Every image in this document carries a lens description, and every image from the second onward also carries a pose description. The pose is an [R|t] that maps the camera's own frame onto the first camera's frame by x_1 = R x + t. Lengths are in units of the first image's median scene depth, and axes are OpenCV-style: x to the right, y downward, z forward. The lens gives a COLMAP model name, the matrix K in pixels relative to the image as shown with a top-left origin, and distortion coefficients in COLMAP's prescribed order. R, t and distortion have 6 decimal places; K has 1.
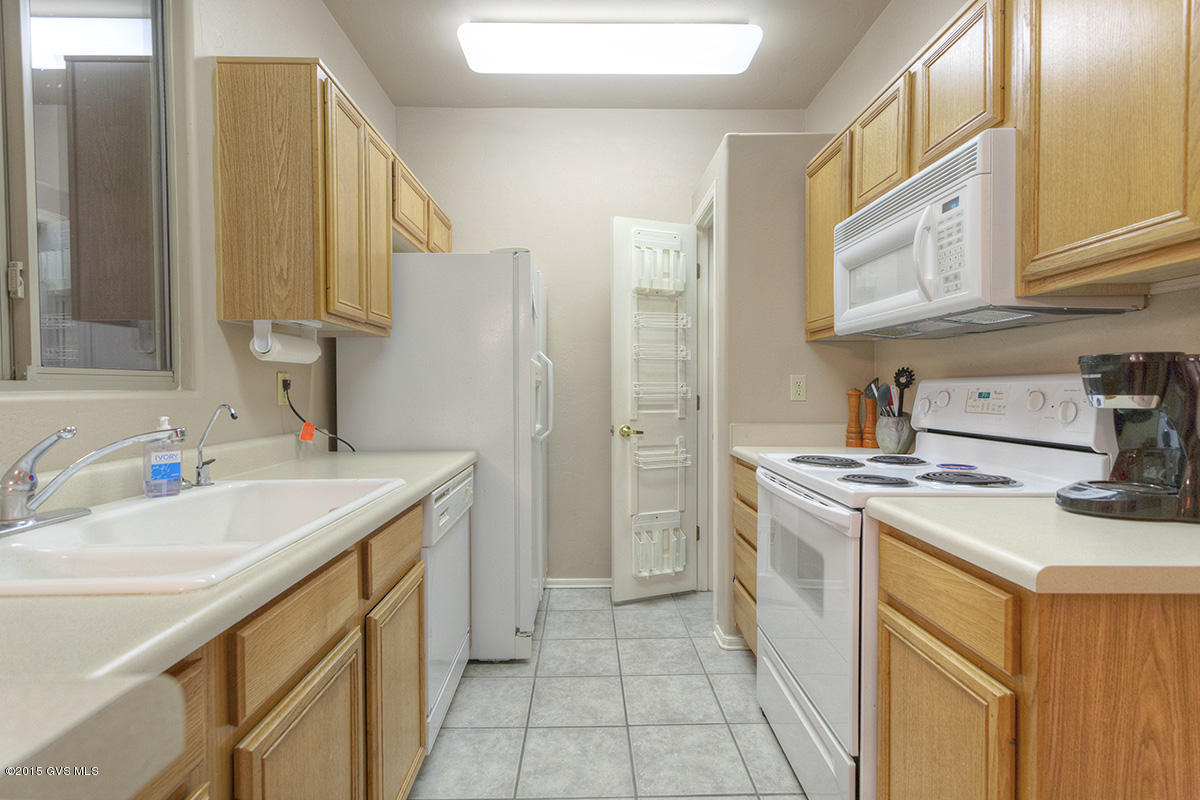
lens RADIAL K [[582.0, 0, 600.0], [0, 582.0, 400.0], [0, 0, 1]] dist [0.001786, 0.000424]
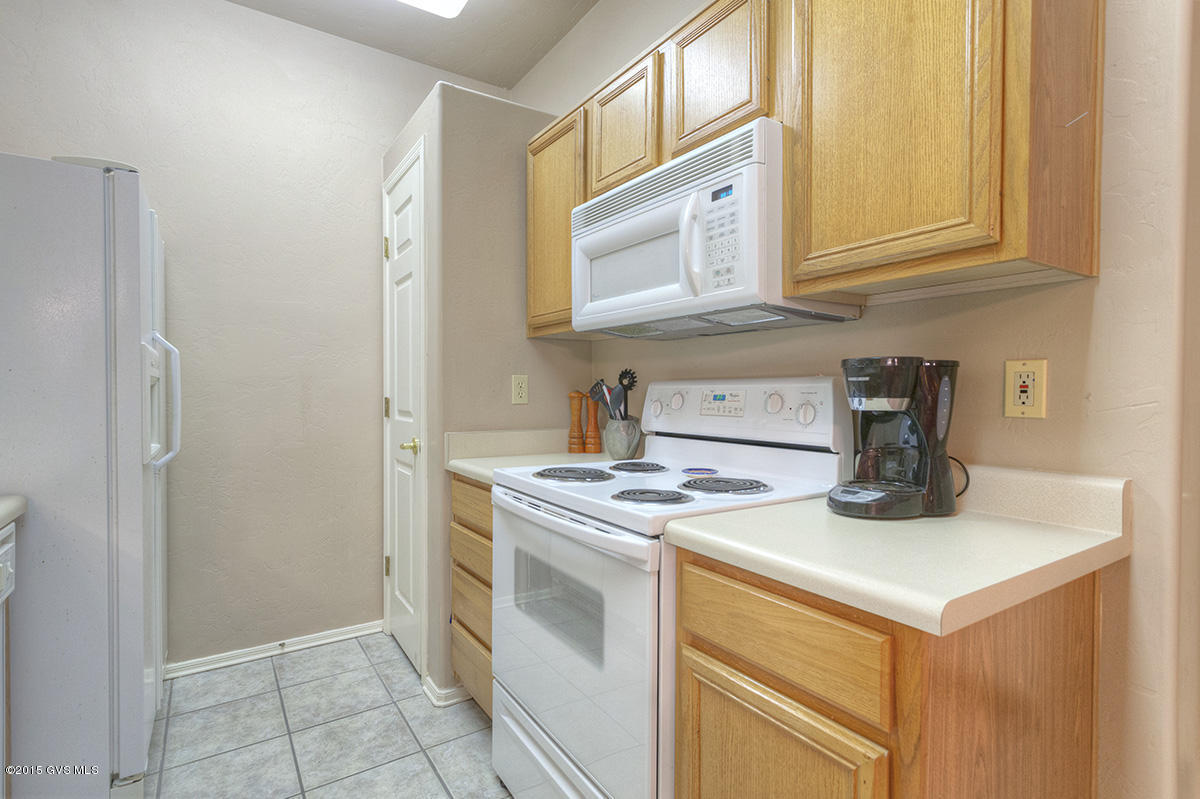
lens RADIAL K [[582.0, 0, 600.0], [0, 582.0, 399.5], [0, 0, 1]] dist [0.001786, 0.000424]
pose [[0.844138, -0.003791, 0.536112, -0.053227], [0.006121, 0.999978, -0.002568, -0.004112], [-0.536091, 0.005449, 0.844143, 0.281478]]
